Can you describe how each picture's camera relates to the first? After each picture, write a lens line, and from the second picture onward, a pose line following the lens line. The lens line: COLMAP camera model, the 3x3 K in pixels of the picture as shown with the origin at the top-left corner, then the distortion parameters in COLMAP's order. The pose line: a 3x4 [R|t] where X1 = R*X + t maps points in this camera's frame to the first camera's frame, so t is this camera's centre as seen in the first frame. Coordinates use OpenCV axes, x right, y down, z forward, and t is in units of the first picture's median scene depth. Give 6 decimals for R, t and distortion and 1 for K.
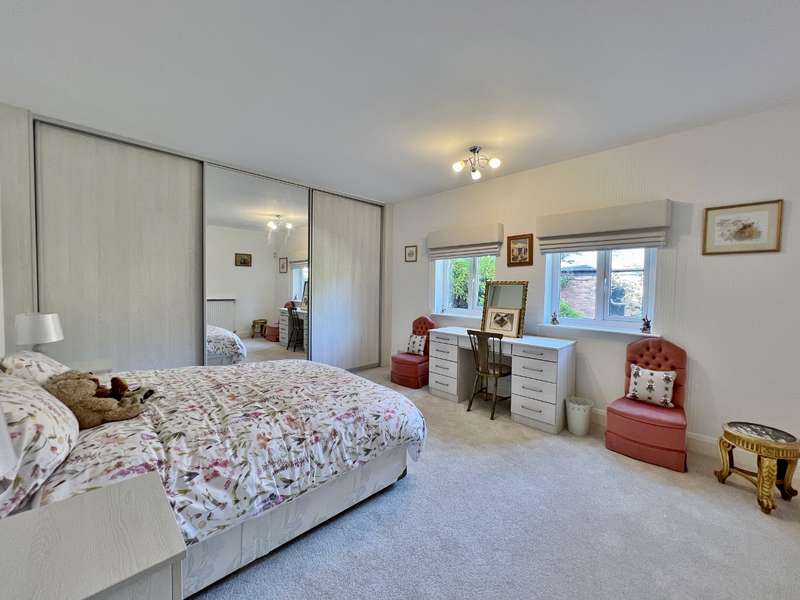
lens RADIAL K [[320.5, 0, 397.0], [0, 320.5, 297.7], [0, 0, 1]] dist [-0.001160, 0.000301]
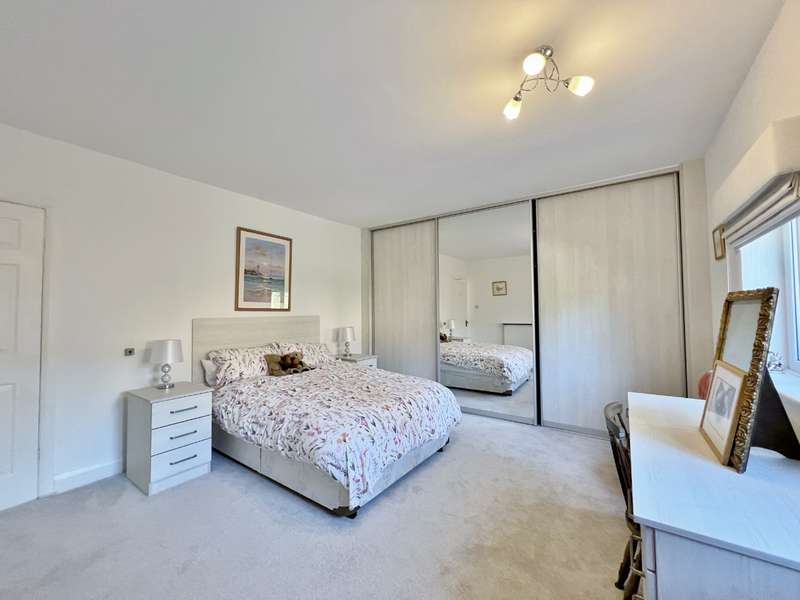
lens RADIAL K [[320.5, 0, 397.0], [0, 320.5, 297.7], [0, 0, 1]] dist [-0.001160, 0.000301]
pose [[0.188280, -0.052566, -0.980708, 0.595030], [-0.022756, 0.998065, -0.057866, -0.016609], [0.981852, 0.033212, 0.186719, 0.566634]]
